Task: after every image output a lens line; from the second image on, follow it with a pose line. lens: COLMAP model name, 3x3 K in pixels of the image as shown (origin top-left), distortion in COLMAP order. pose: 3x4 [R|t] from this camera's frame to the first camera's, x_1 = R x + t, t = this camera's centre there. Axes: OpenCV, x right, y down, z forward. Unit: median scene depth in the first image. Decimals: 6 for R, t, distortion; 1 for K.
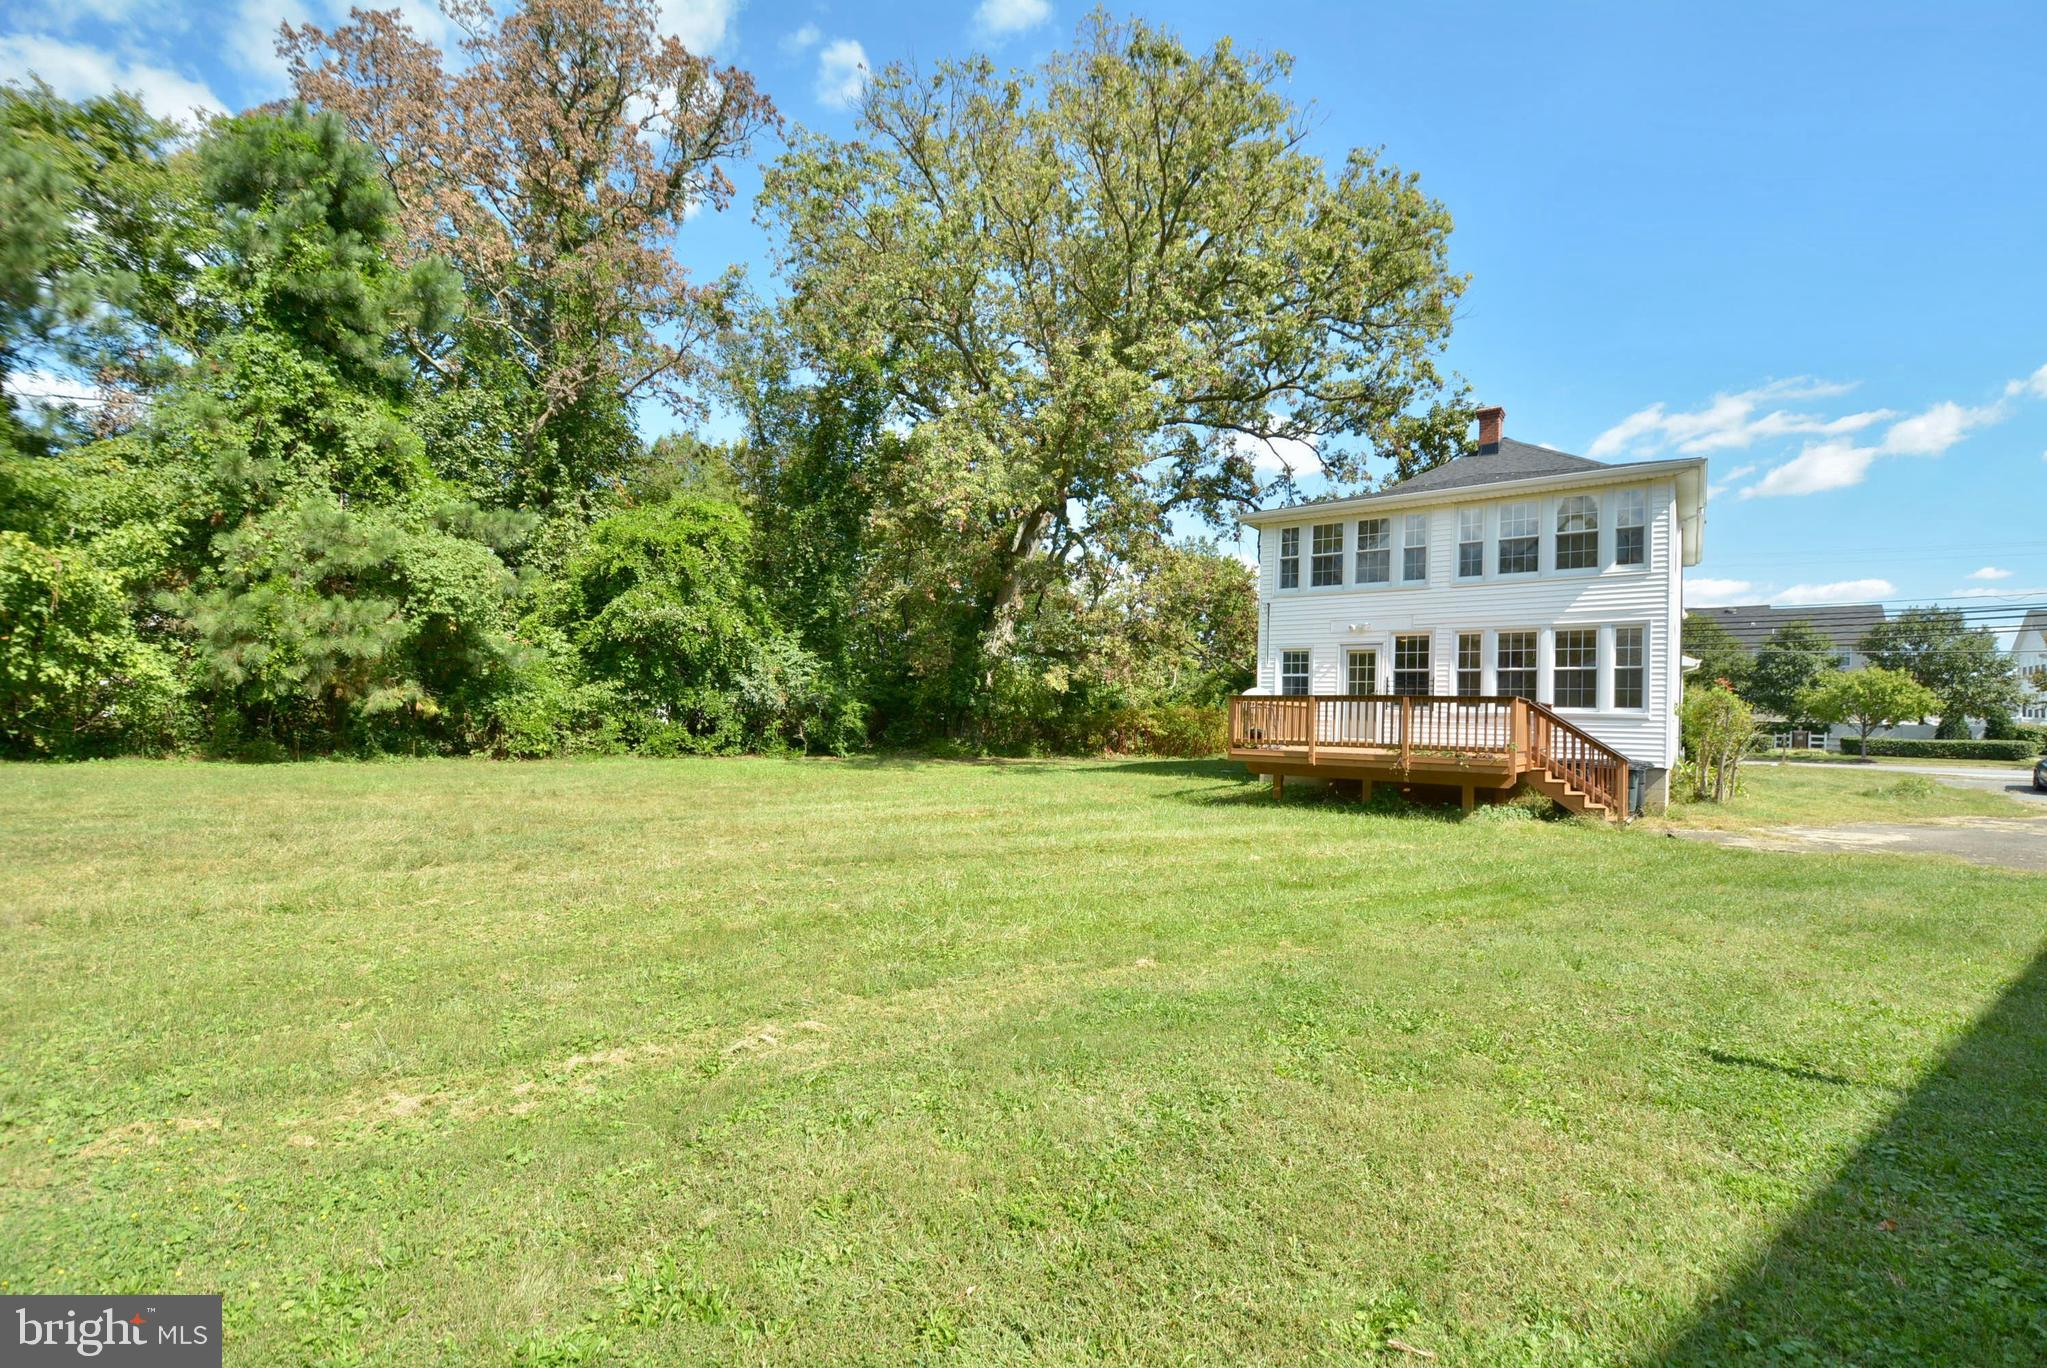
lens RADIAL K [[893.2, 0, 1045.9], [0, 893.2, 710.0], [0, 0, 1]] dist [0.015368, -0.021579]
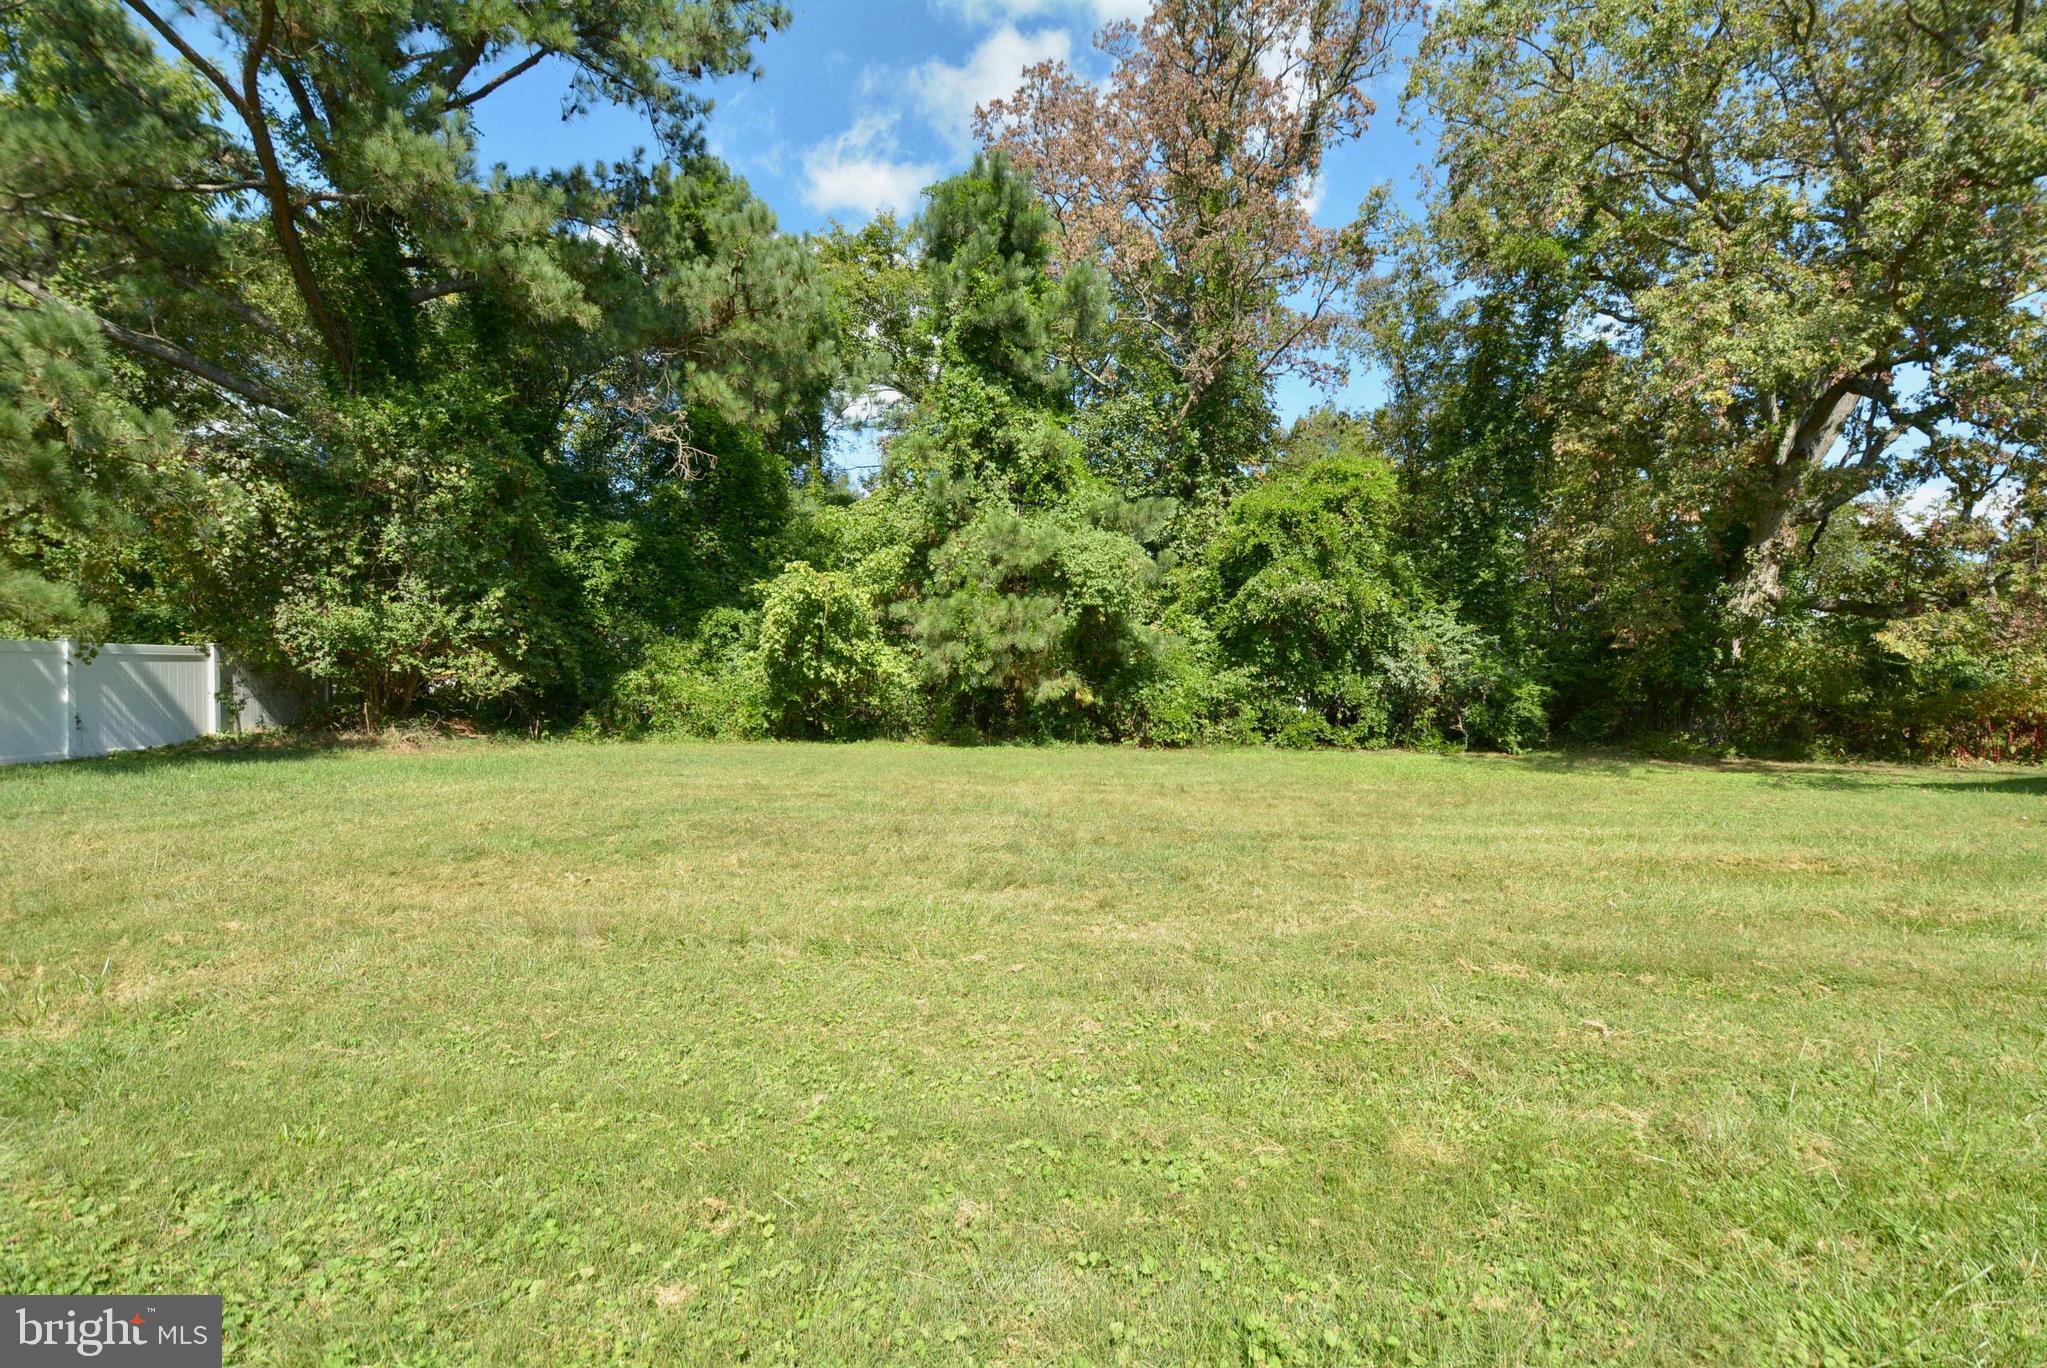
lens RADIAL K [[893.2, 0, 1045.9], [0, 893.2, 710.0], [0, 0, 1]] dist [0.015368, -0.021579]
pose [[0.773132, -0.001482, -0.634243, -0.051515], [0.009932, 0.999903, 0.009771, 0.001742], [0.634167, -0.013854, 0.773072, 0.135293]]
